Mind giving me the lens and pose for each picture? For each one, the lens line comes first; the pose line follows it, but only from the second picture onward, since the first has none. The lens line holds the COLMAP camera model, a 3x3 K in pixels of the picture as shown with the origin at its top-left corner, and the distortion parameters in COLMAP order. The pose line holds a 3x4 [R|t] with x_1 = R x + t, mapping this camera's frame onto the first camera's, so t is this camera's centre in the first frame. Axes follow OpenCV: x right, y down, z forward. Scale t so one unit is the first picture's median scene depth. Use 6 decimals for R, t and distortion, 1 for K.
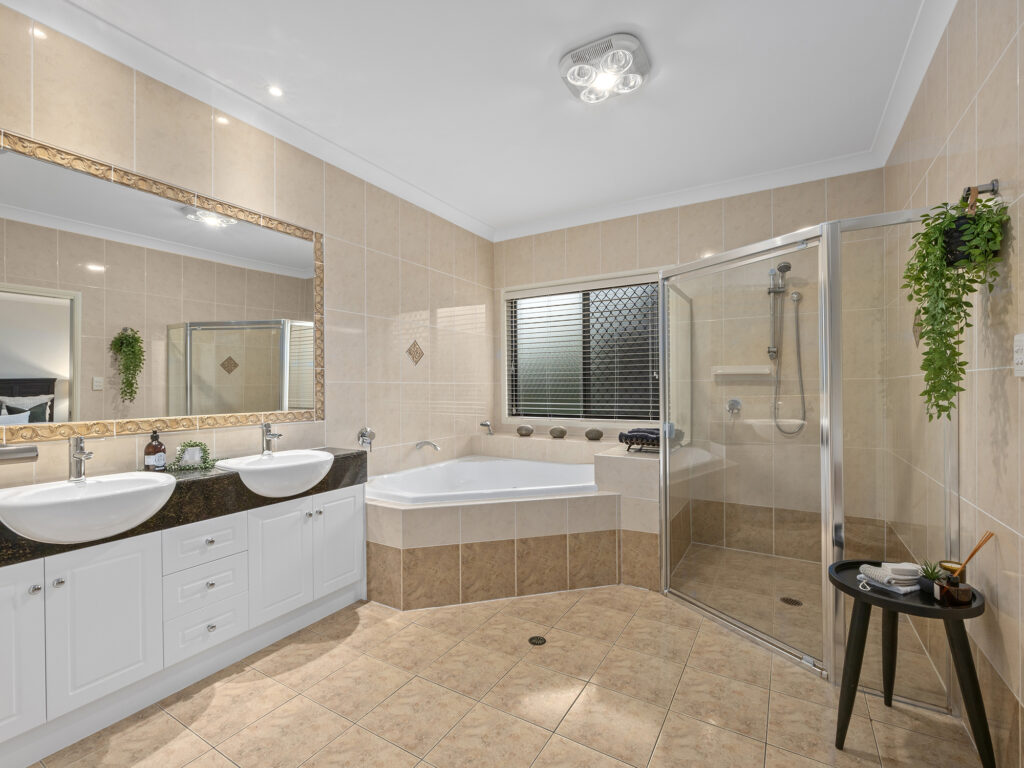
lens RADIAL K [[464.9, 0, 507.4], [0, 464.9, 385.7], [0, 0, 1]] dist [-0.003020, 0.001828]
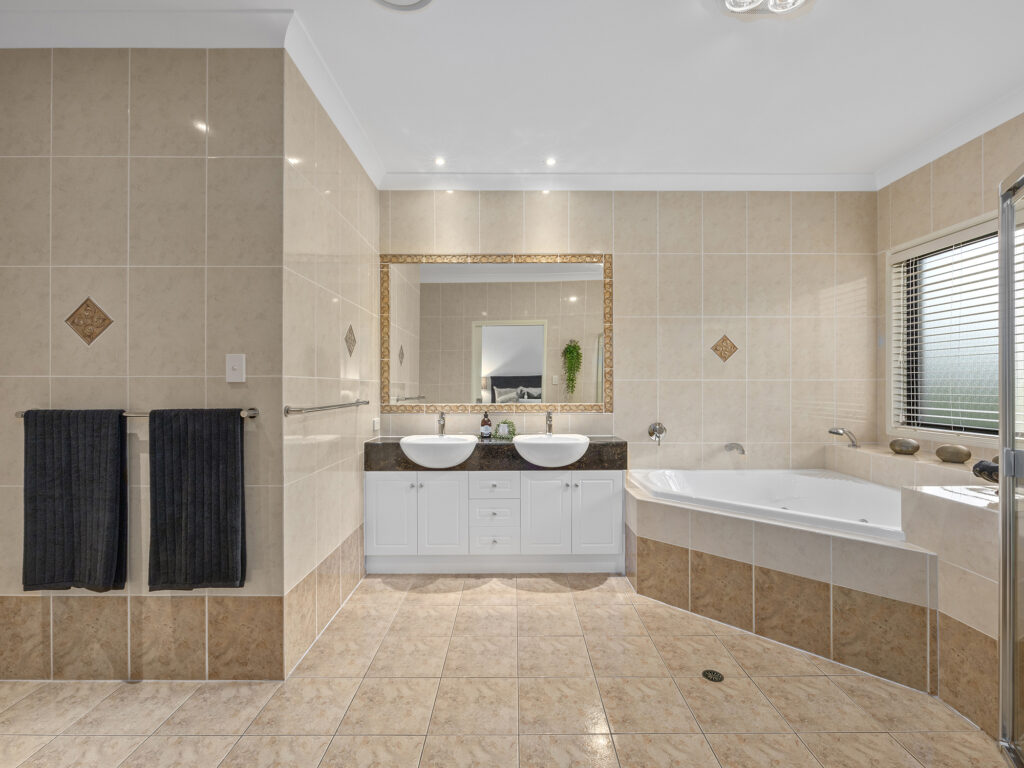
lens RADIAL K [[464.9, 0, 509.6], [0, 464.9, 384.0], [0, 0, 1]] dist [-0.003020, 0.001828]
pose [[0.518628, 0.005359, -0.854983, 0.525629], [0.001840, 0.999971, 0.007383, -0.008183], [0.854998, -0.005403, 0.518603, 0.187804]]
